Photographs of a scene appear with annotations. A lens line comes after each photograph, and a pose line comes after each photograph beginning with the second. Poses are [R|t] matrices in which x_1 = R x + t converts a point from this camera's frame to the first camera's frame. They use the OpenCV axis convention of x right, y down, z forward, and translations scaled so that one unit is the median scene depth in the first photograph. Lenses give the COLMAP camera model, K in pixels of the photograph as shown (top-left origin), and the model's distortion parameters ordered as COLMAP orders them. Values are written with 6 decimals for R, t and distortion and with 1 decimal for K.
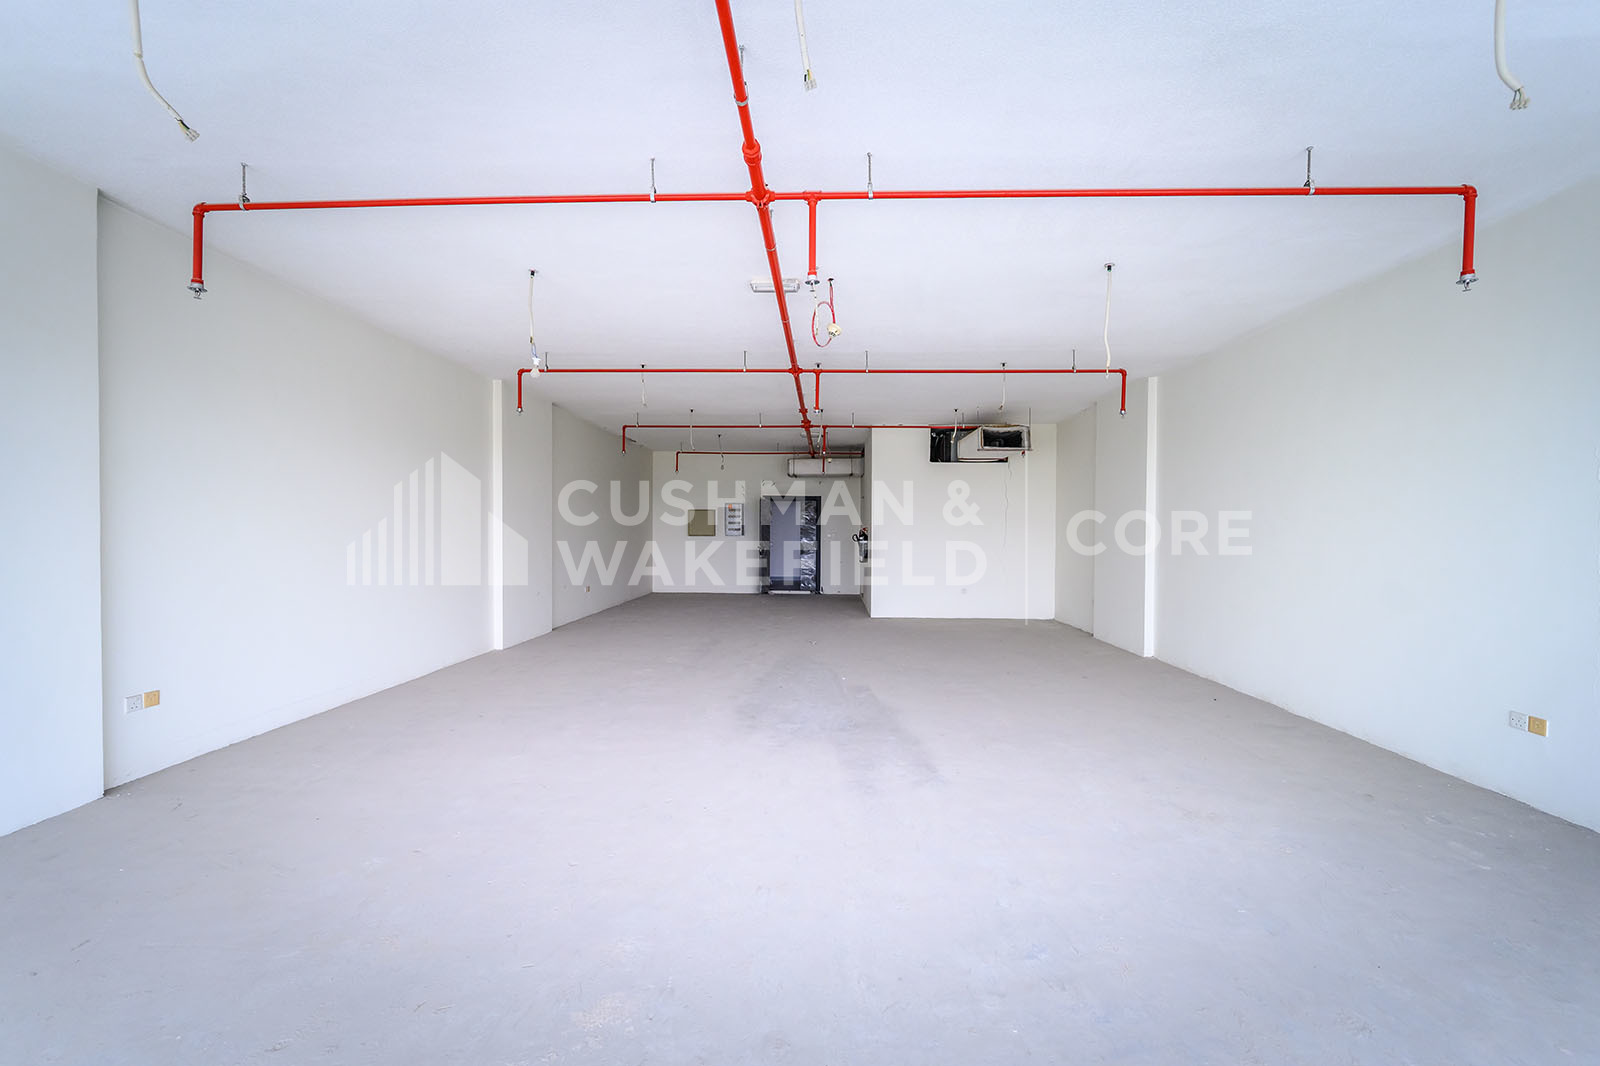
lens RADIAL K [[683.4, 0, 797.6], [0, 683.4, 530.5], [0, 0, 1]] dist [0.007264, 0.000251]
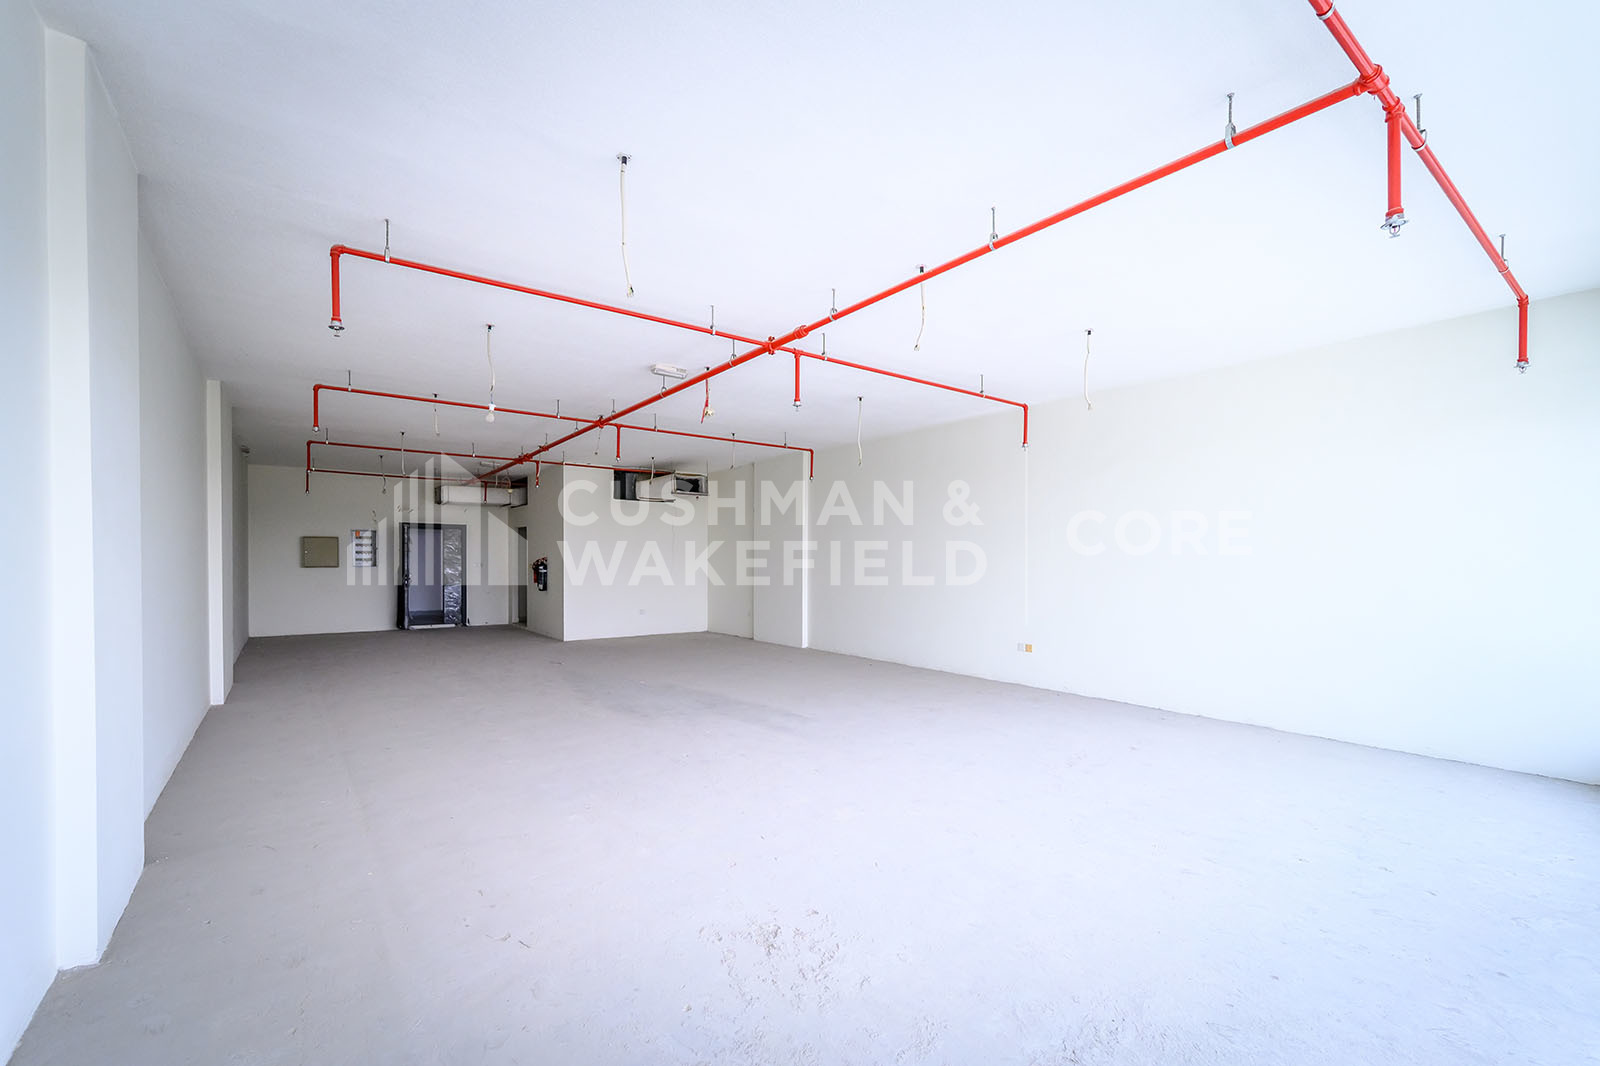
lens RADIAL K [[683.4, 0, 804.8], [0, 683.4, 550.3], [0, 0, 1]] dist [0.007264, 0.000251]
pose [[0.765684, 0.005622, 0.643192, -0.320336], [0.003335, 0.999914, -0.012711, -0.000302], [-0.643208, 0.011878, 0.765599, -0.075864]]
